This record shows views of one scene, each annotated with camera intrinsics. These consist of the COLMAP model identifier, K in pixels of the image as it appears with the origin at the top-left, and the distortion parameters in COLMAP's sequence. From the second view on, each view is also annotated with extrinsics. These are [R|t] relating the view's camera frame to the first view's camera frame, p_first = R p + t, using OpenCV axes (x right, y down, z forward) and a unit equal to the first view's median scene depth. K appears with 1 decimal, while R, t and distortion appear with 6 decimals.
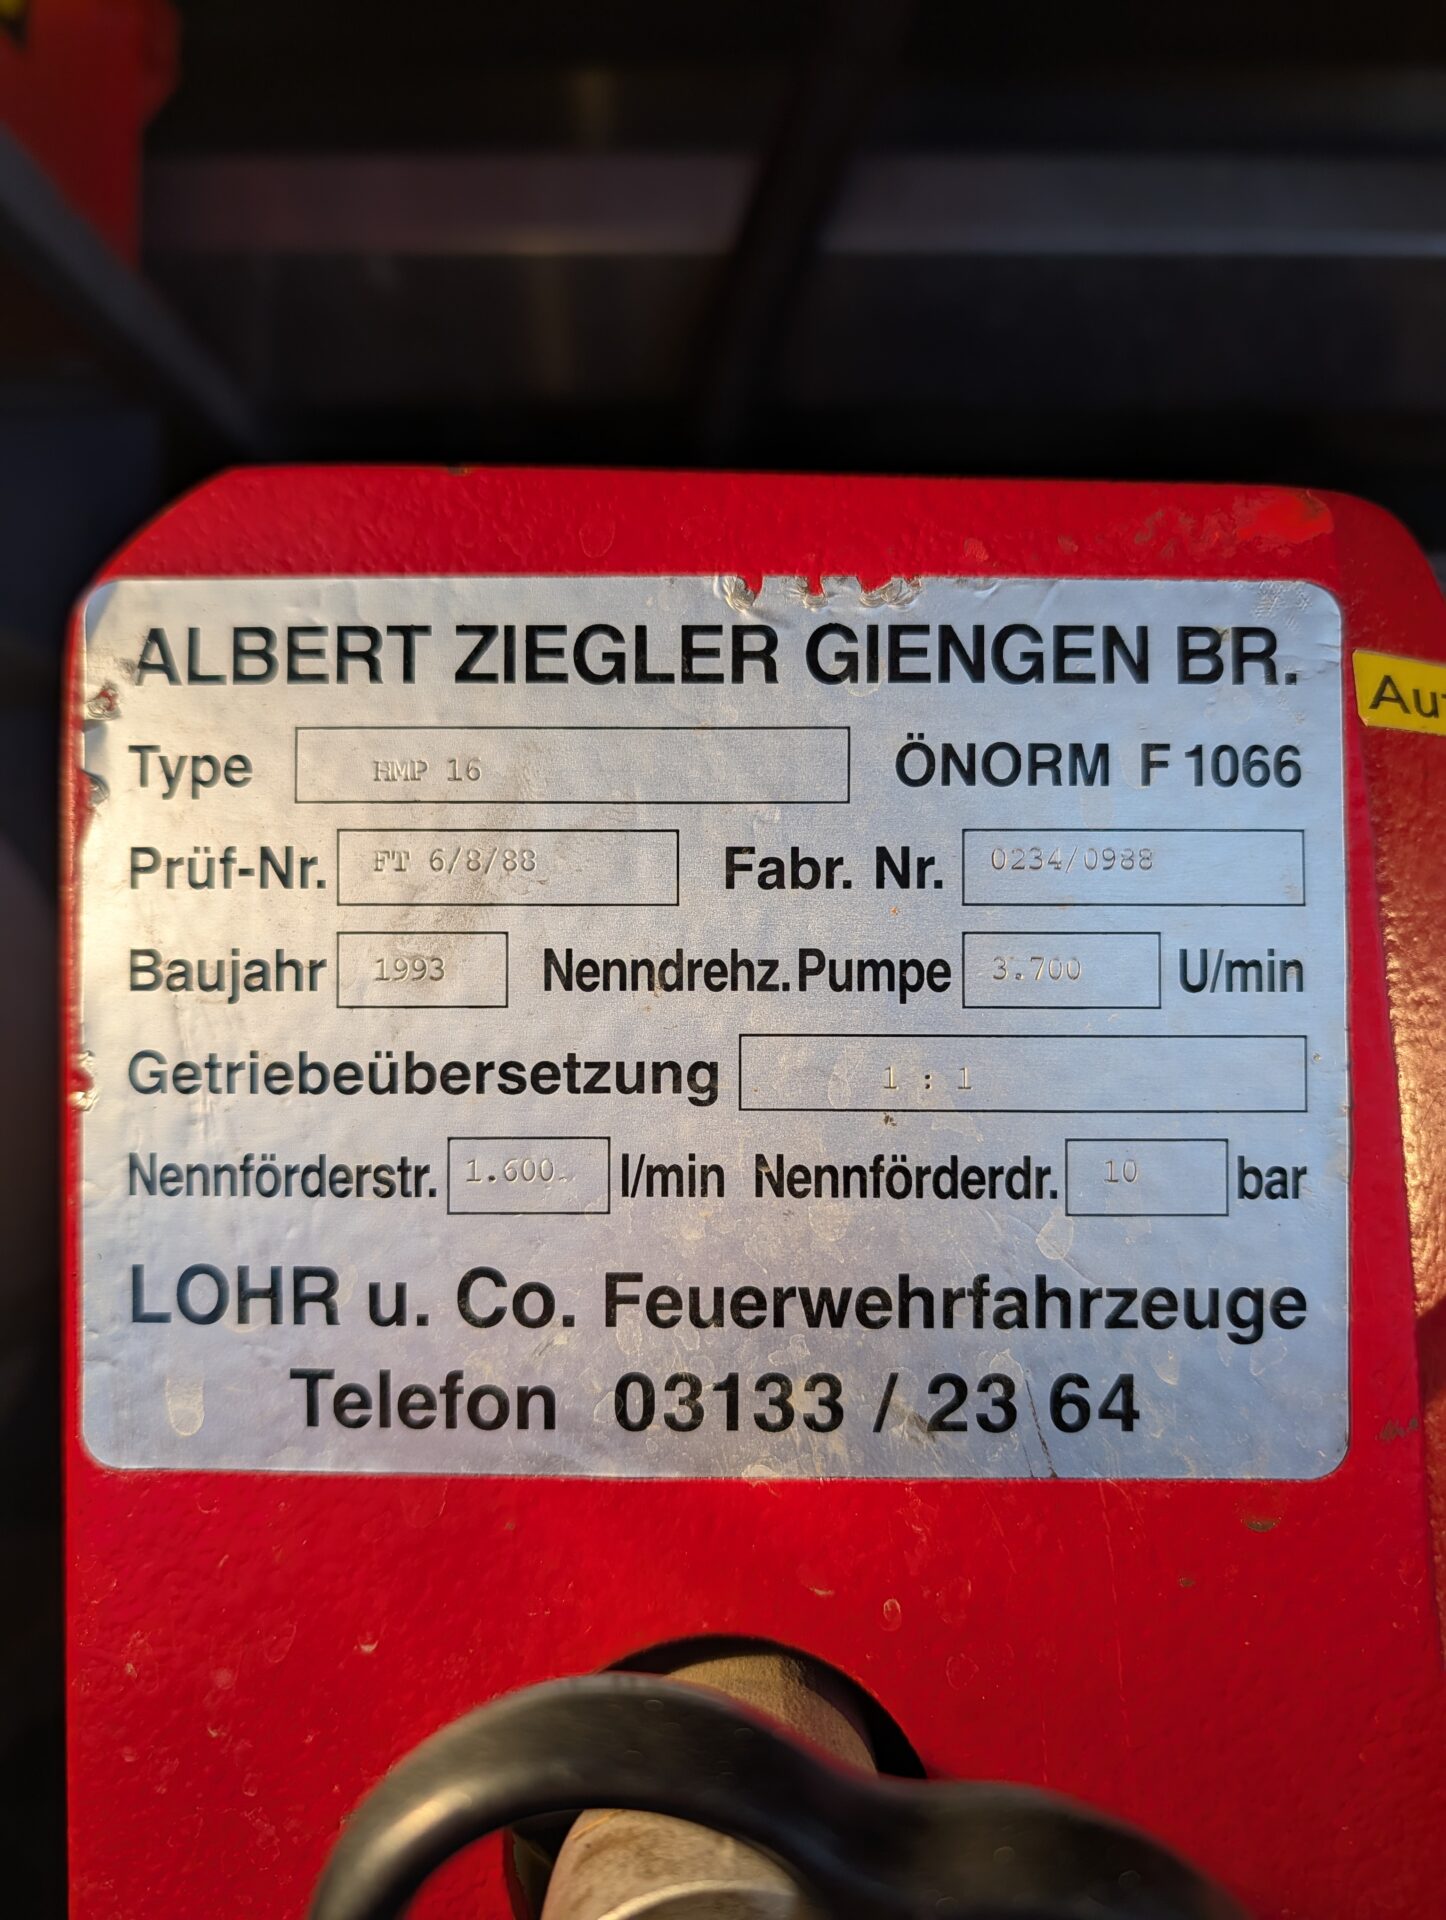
lens RADIAL K [[1325.7, 0, 722.6], [0, 1325.7, 955.4], [0, 0, 1]] dist [0.043353, -0.022342]
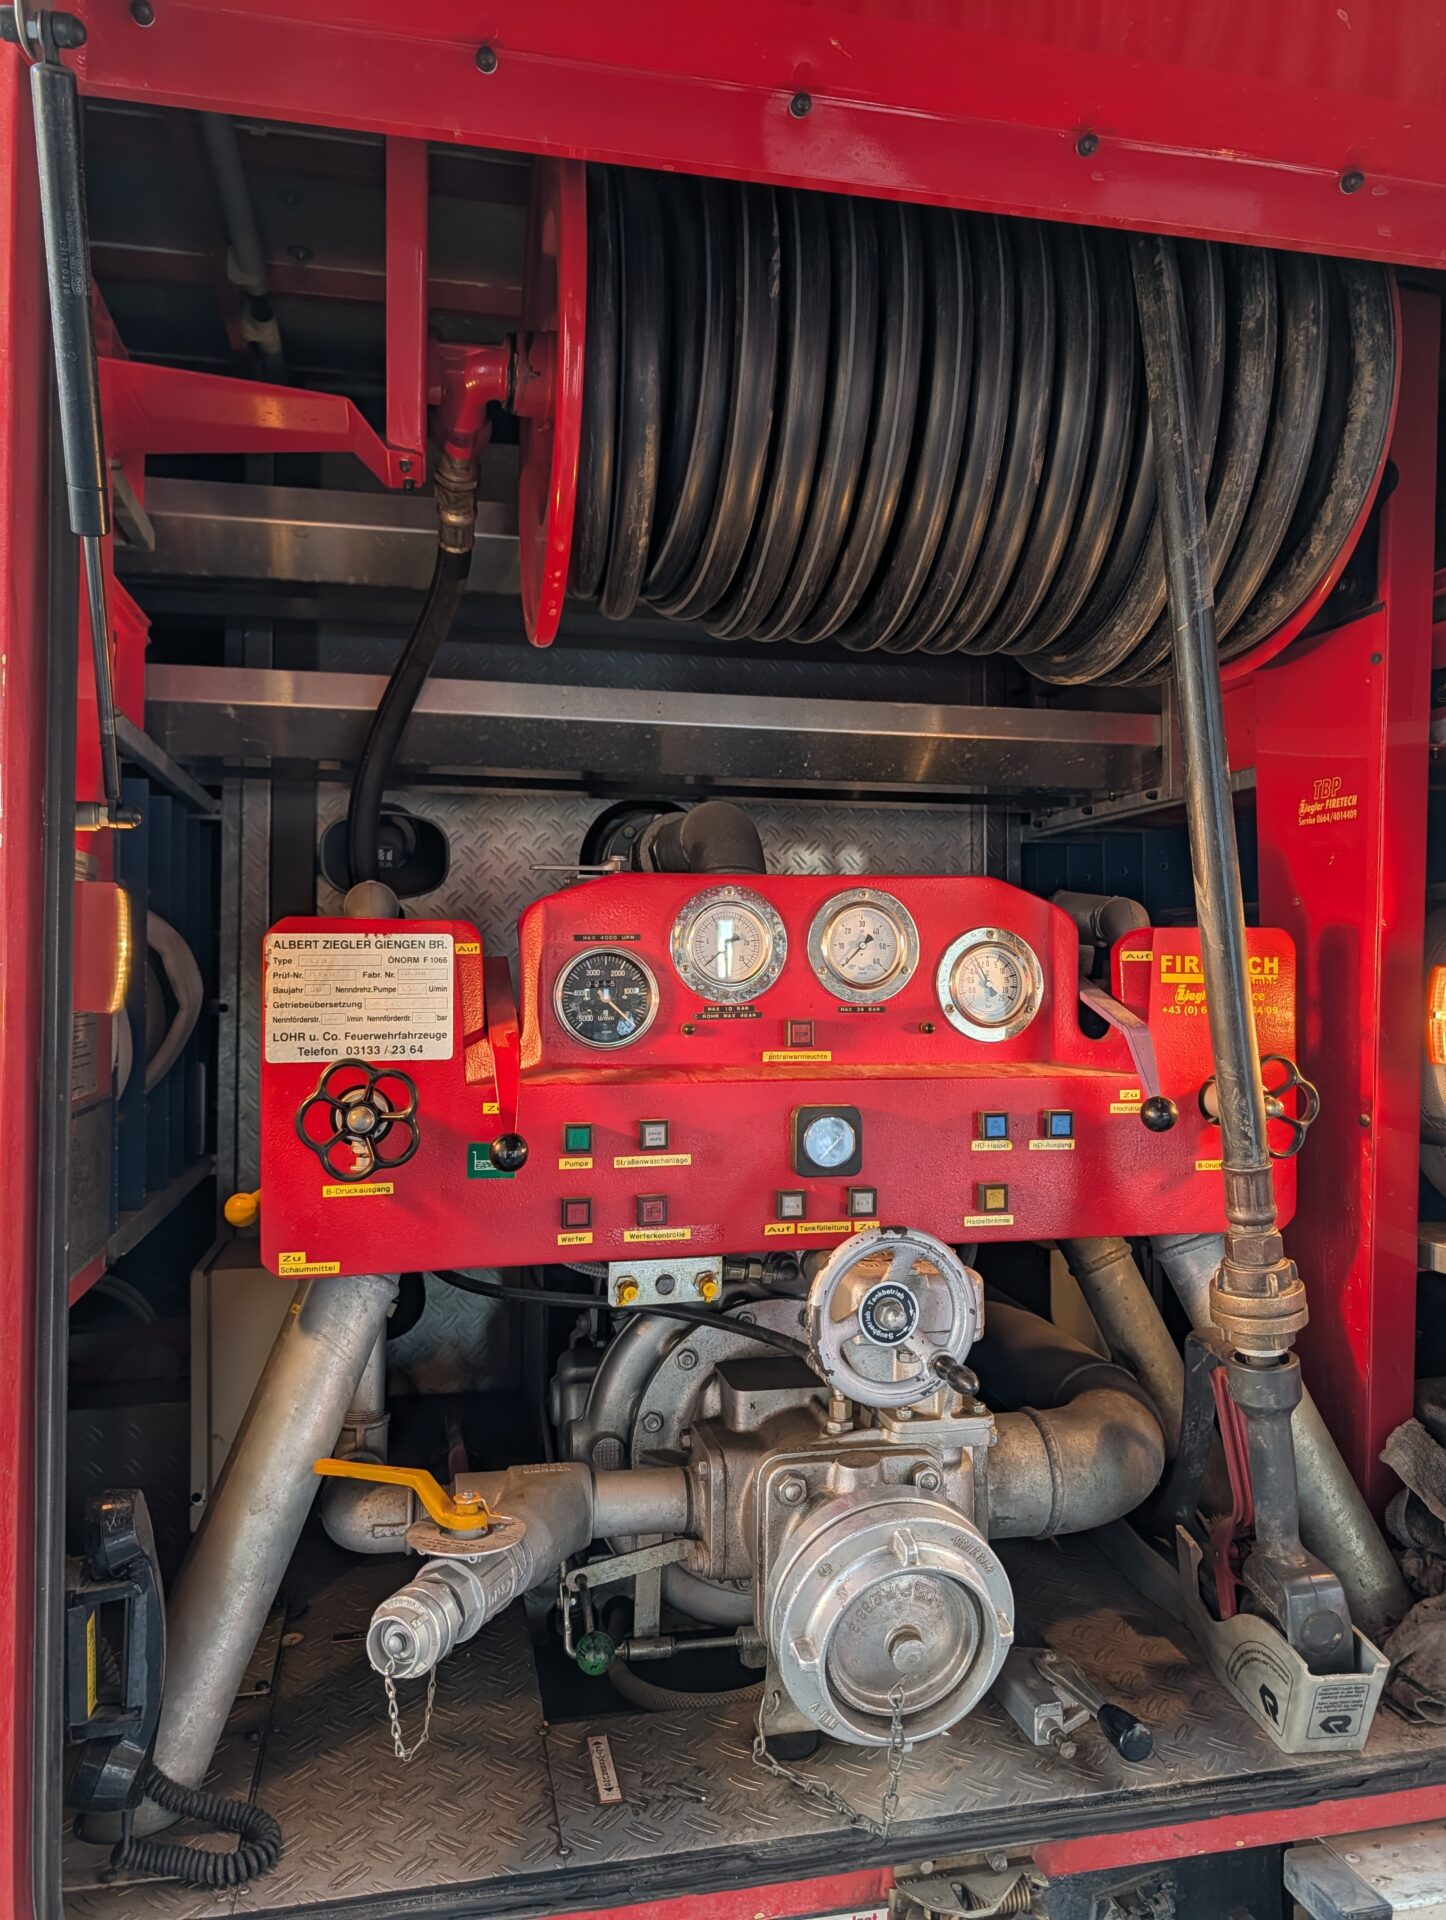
lens RADIAL K [[1325.7, 0, 730.6], [0, 1325.7, 944.6], [0, 0, 1]] dist [0.043353, -0.022342]
pose [[0.971224, -0.000728, 0.238167, 0.216599], [0.004503, 0.999873, -0.015305, -0.109808], [-0.238126, 0.015937, 0.971103, -6.318615]]
